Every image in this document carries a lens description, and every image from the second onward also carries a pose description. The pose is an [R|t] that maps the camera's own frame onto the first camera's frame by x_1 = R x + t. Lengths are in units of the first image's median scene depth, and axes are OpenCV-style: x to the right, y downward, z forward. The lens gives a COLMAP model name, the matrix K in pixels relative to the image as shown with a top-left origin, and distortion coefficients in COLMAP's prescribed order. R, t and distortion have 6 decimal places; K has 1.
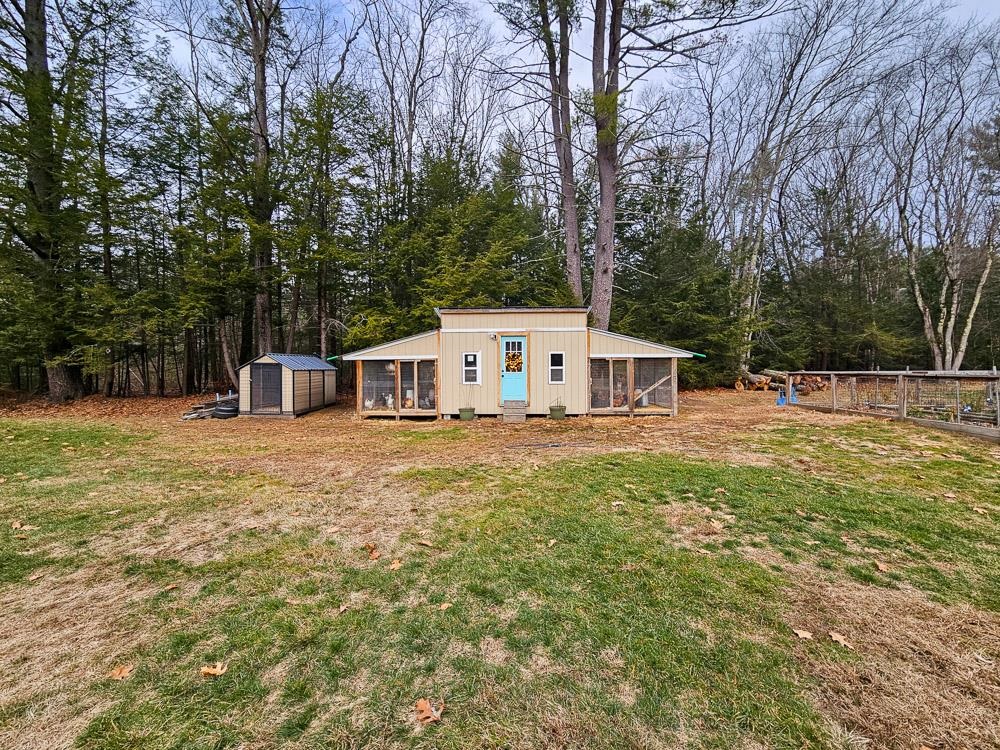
lens RADIAL K [[418.2, 0, 497.9], [0, 418.2, 376.9], [0, 0, 1]] dist [-0.005184, -0.000672]
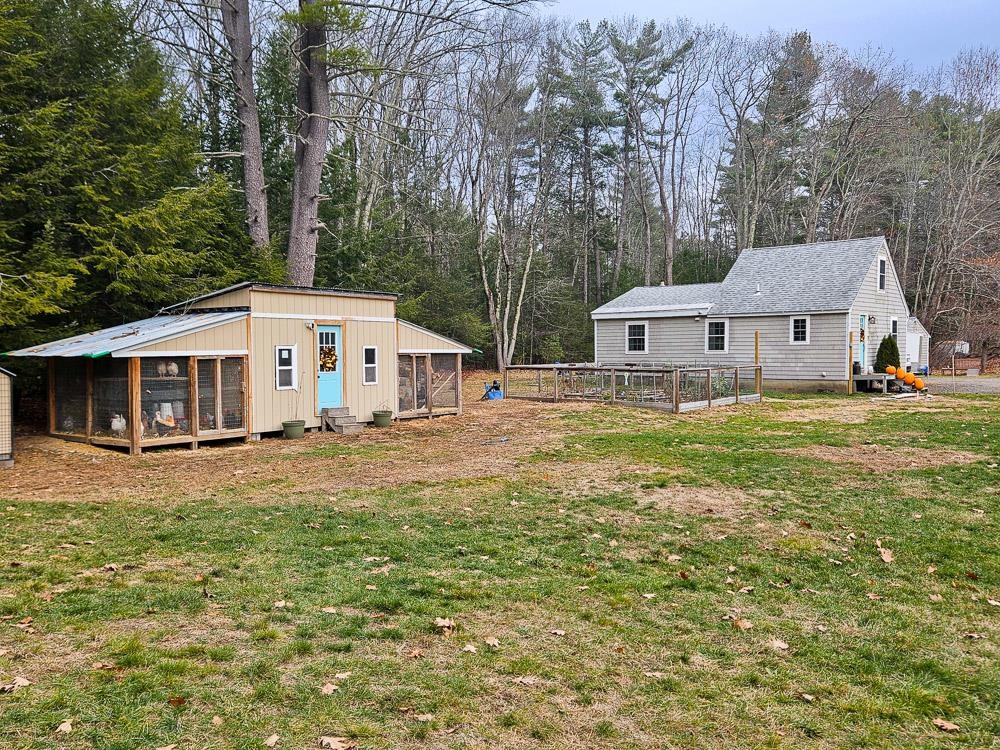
lens RADIAL K [[757.0, 0, 500.0], [0, 757.0, 375.0], [0, 0, 1]] dist [0.084596, -0.079981]
pose [[0.596712, -0.023977, 0.802097, -0.910103], [0.016700, 0.999708, 0.017460, -0.024751], [-0.802282, 0.002976, 0.596938, -0.101896]]
